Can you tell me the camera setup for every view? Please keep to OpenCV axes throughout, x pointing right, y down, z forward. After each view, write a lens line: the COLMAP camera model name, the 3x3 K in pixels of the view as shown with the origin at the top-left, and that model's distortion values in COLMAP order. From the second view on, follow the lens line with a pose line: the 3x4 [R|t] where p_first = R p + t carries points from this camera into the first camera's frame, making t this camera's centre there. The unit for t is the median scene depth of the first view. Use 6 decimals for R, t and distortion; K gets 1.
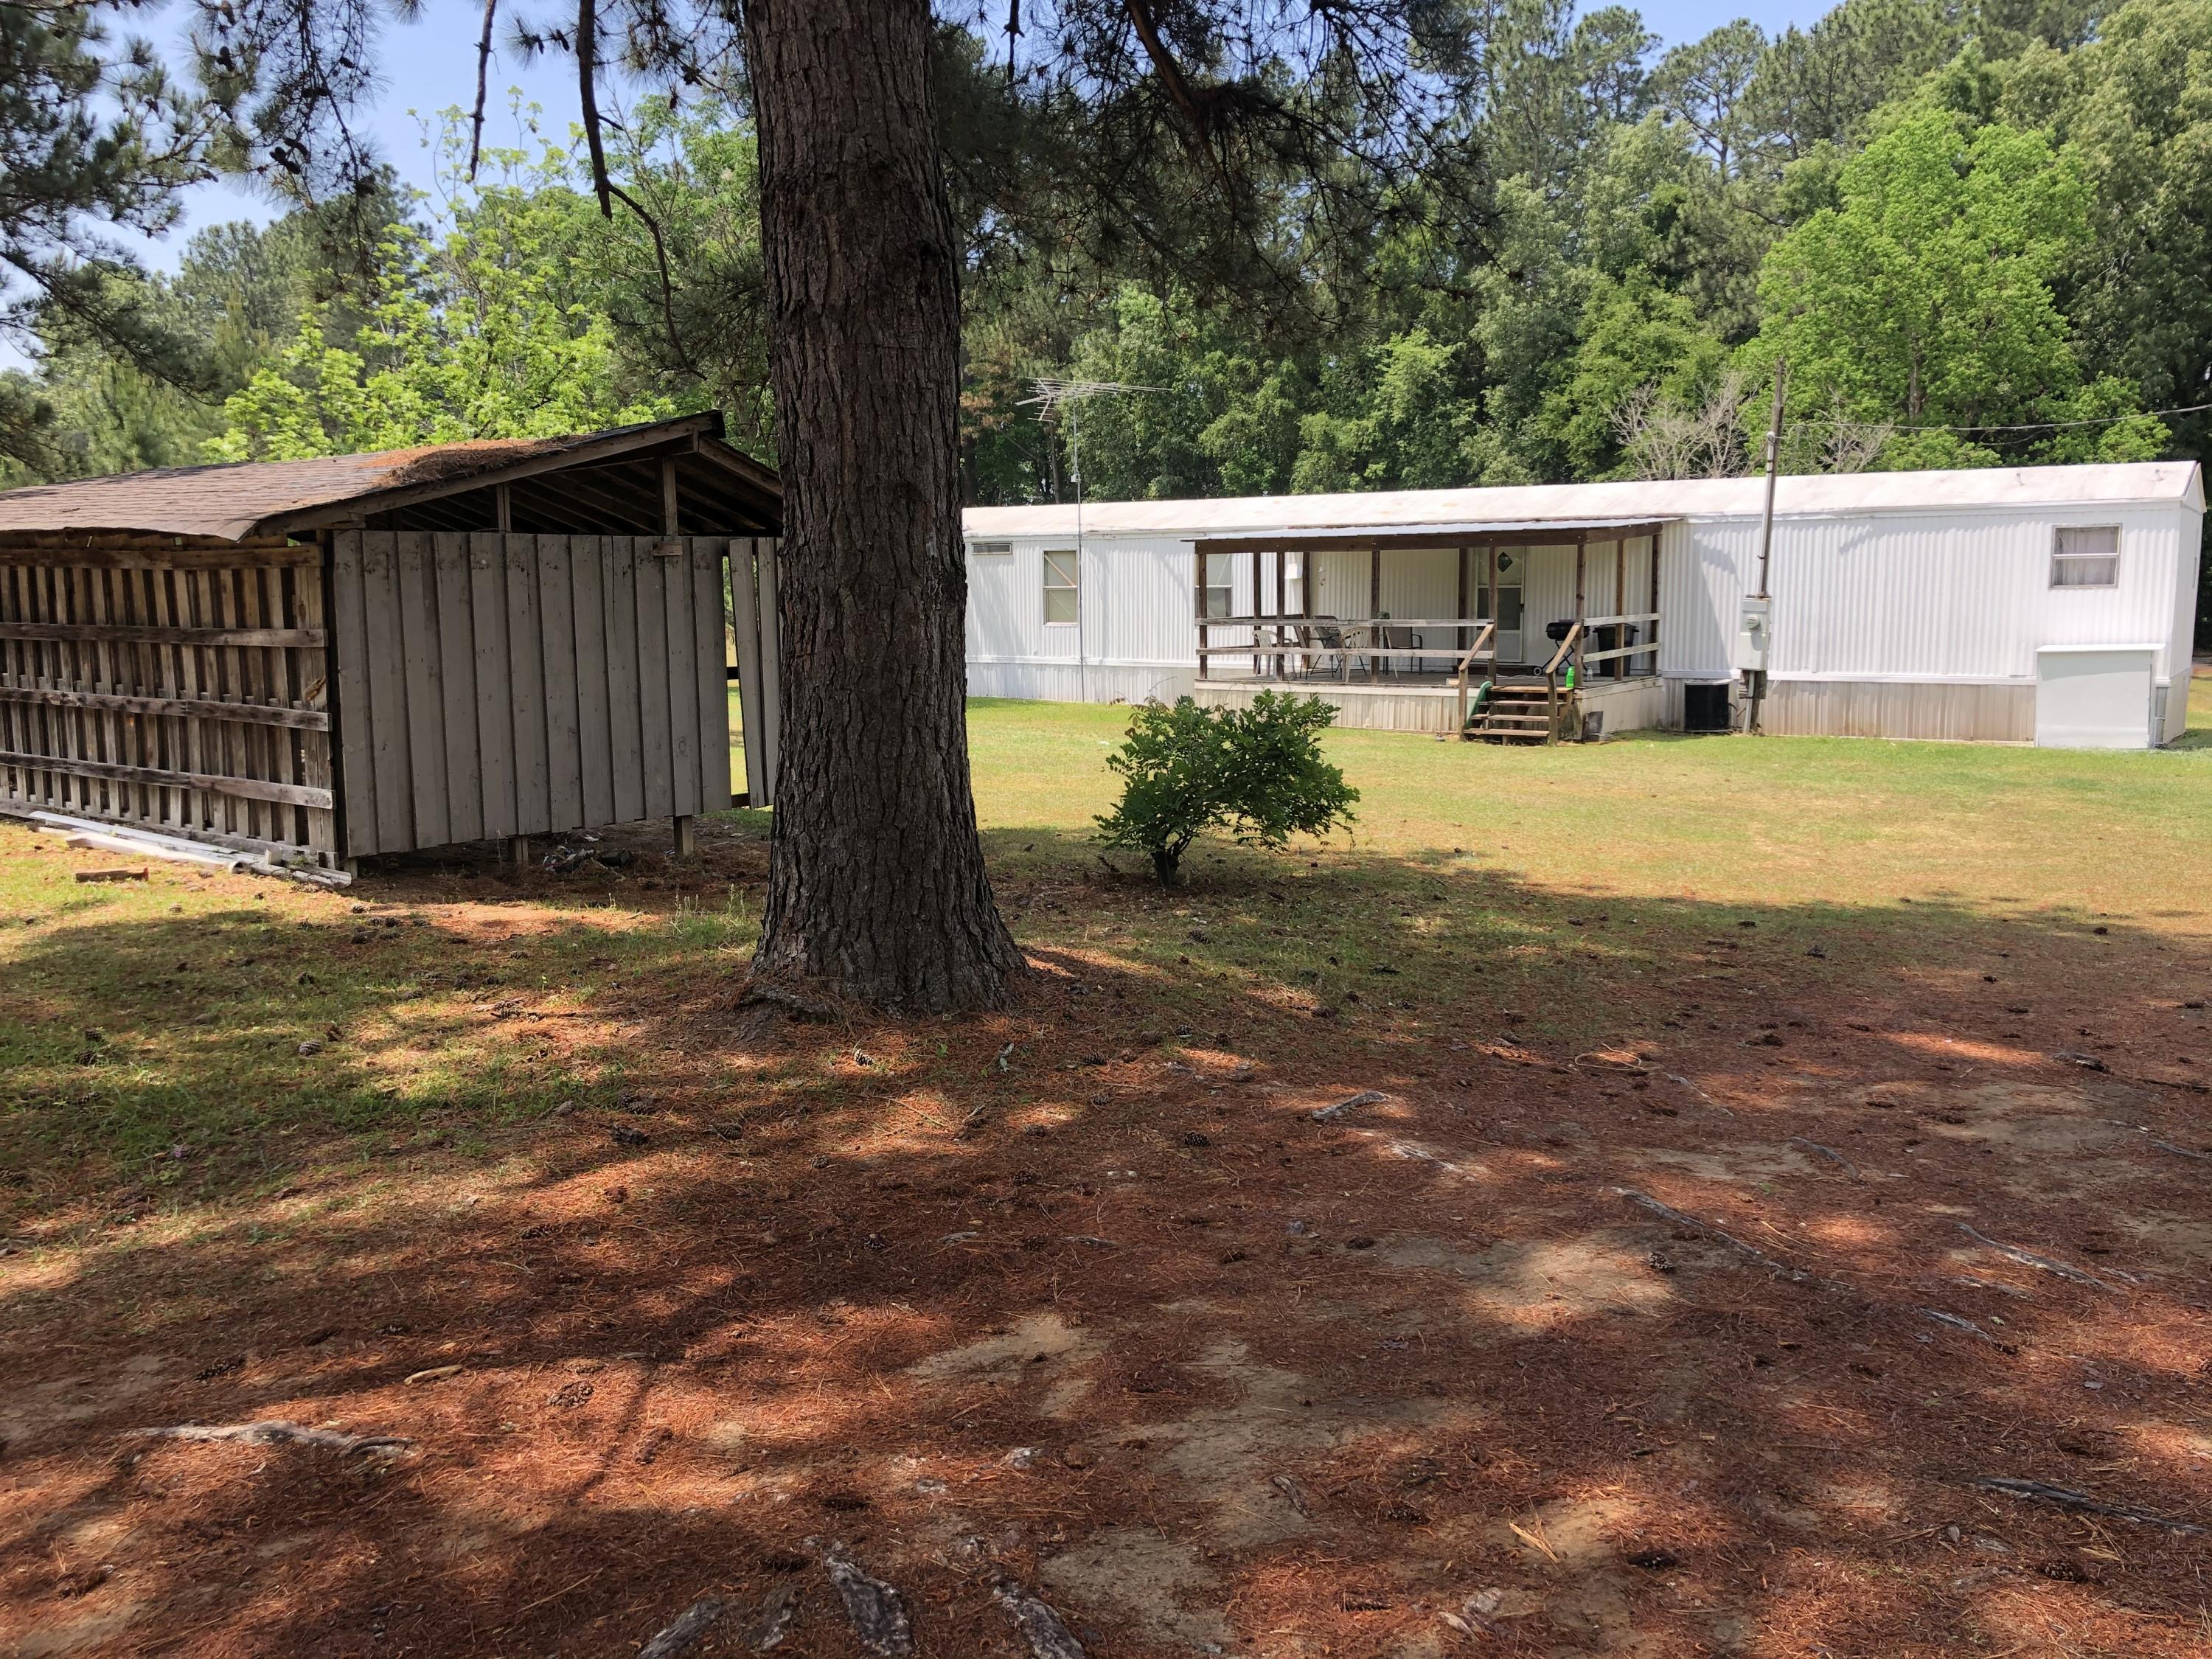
lens RADIAL K [[1823.0, 0, 1116.3], [0, 1823.0, 834.2], [0, 0, 1]] dist [0.029190, -0.021369]
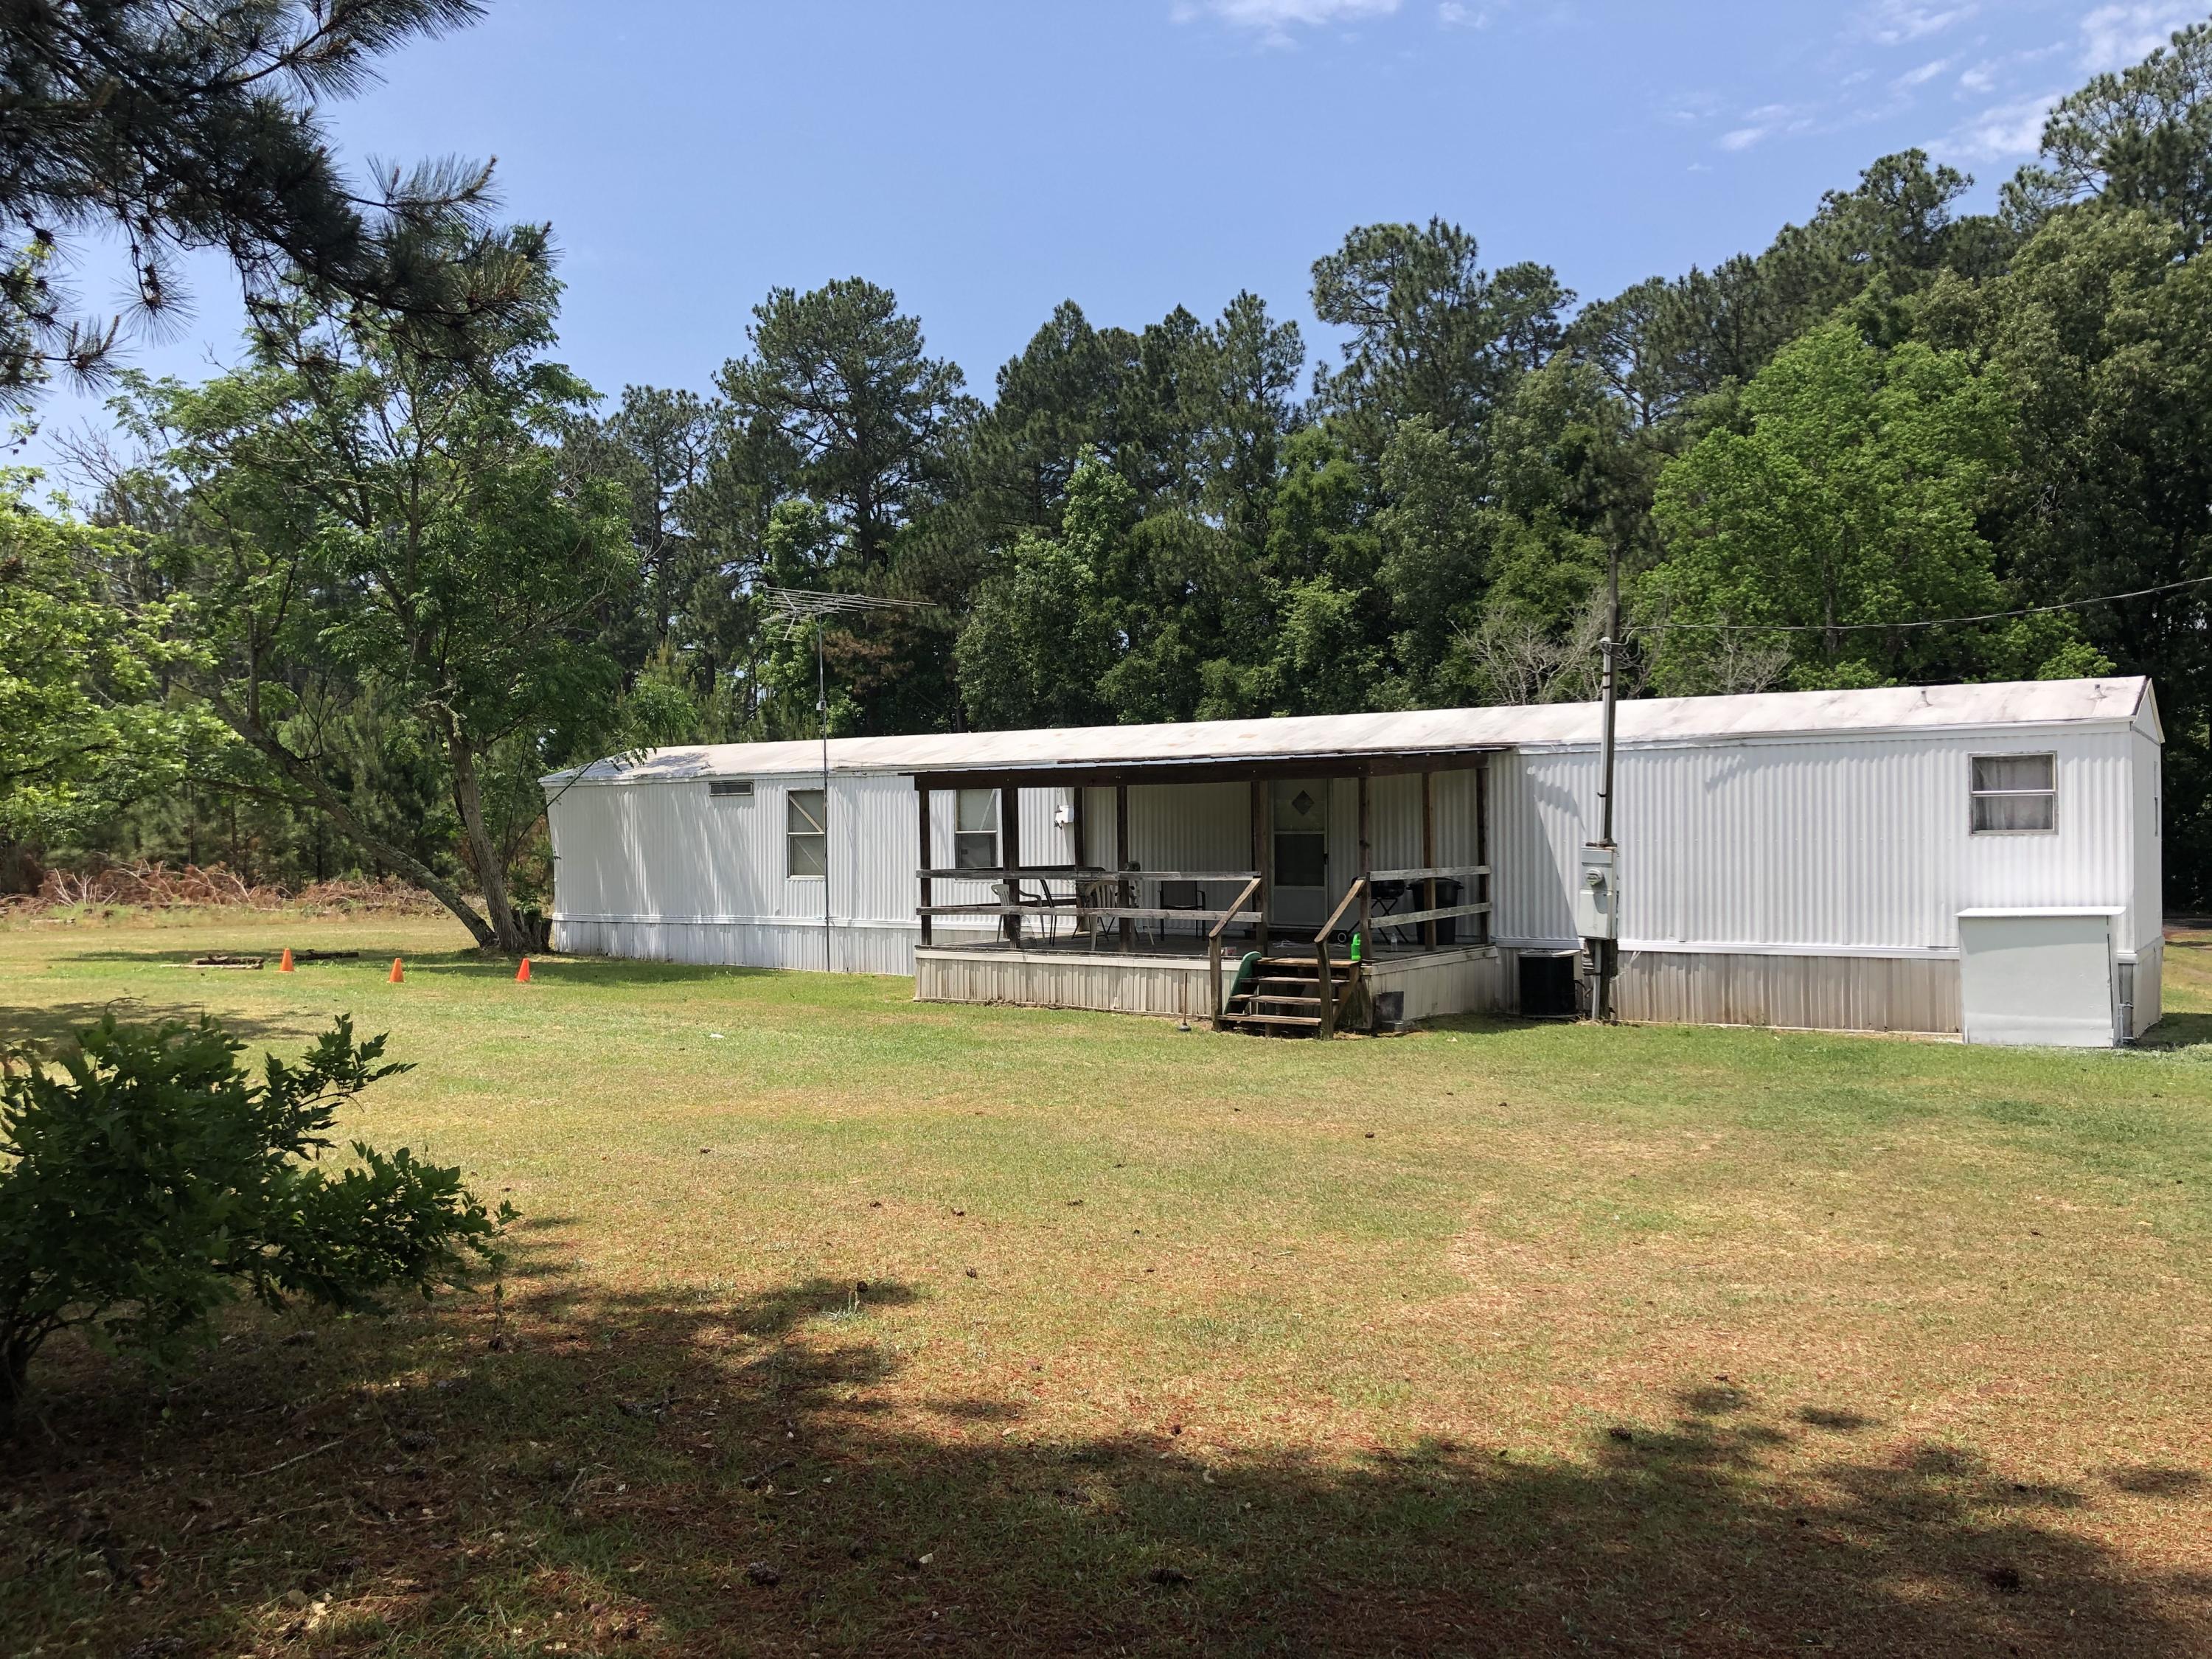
lens RADIAL K [[1823.0, 0, 1095.8], [0, 1823.0, 834.5], [0, 0, 1]] dist [0.029190, -0.021369]
pose [[0.999998, 0.002115, 0.000612, 0.077042], [-0.002008, 0.990133, -0.140113, -0.013949], [-0.000902, 0.140112, 0.990135, 0.130421]]
